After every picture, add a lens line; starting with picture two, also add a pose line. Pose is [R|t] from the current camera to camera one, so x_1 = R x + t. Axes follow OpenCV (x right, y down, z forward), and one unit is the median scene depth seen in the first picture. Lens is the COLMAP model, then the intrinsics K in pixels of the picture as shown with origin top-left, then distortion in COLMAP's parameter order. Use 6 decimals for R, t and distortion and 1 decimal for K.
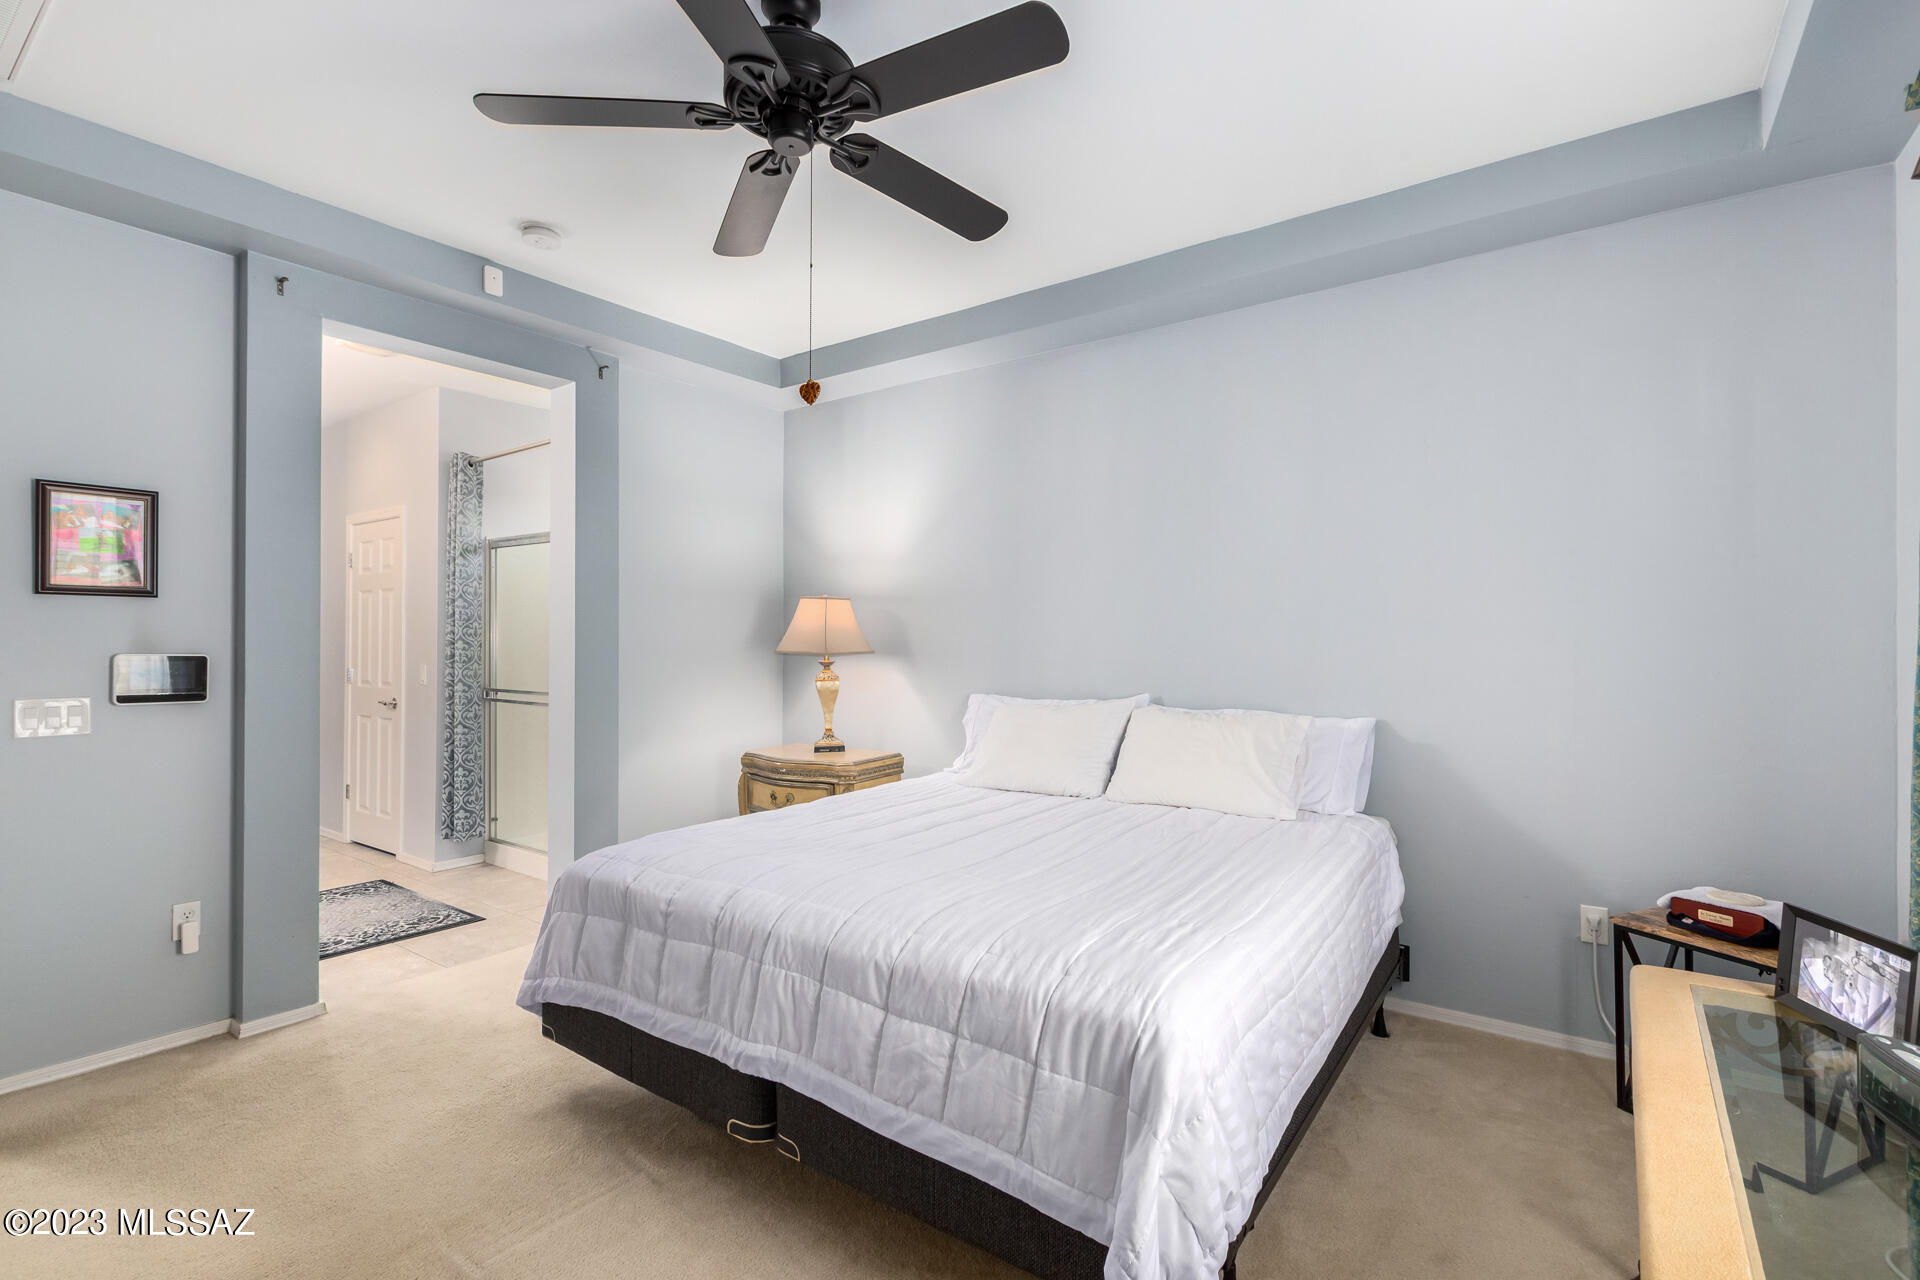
lens RADIAL K [[885.9, 0, 958.6], [0, 885.9, 641.2], [0, 0, 1]] dist [0.002458, 0.000291]
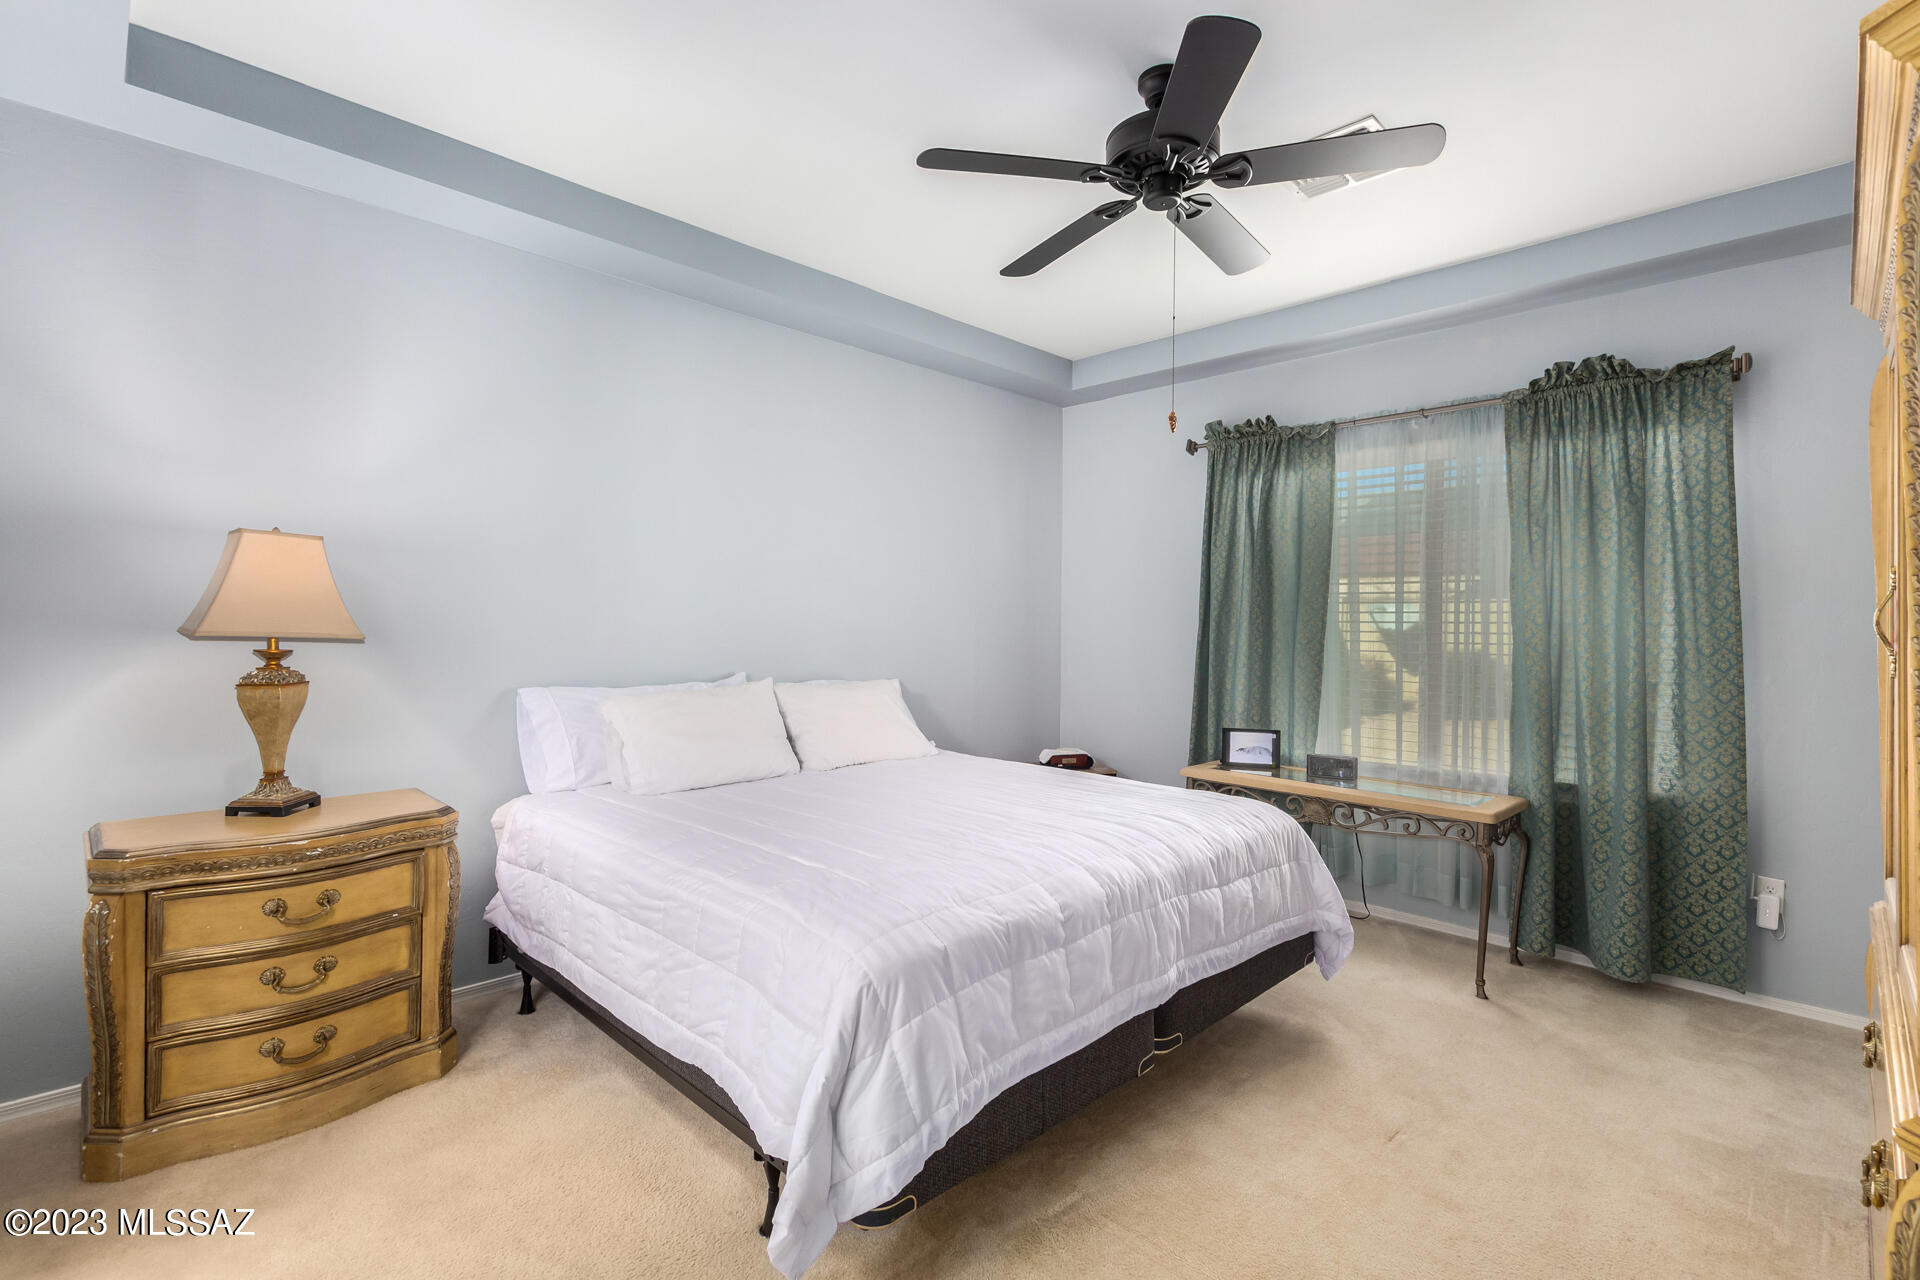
lens RADIAL K [[885.9, 0, 960.0], [0, 885.9, 633.5], [0, 0, 1]] dist [0.002458, 0.000291]
pose [[0.140949, -0.002449, 0.990014, -1.244201], [-0.020571, 0.999774, 0.005402, 0.008251], [-0.989803, -0.021127, 0.140867, 0.978616]]
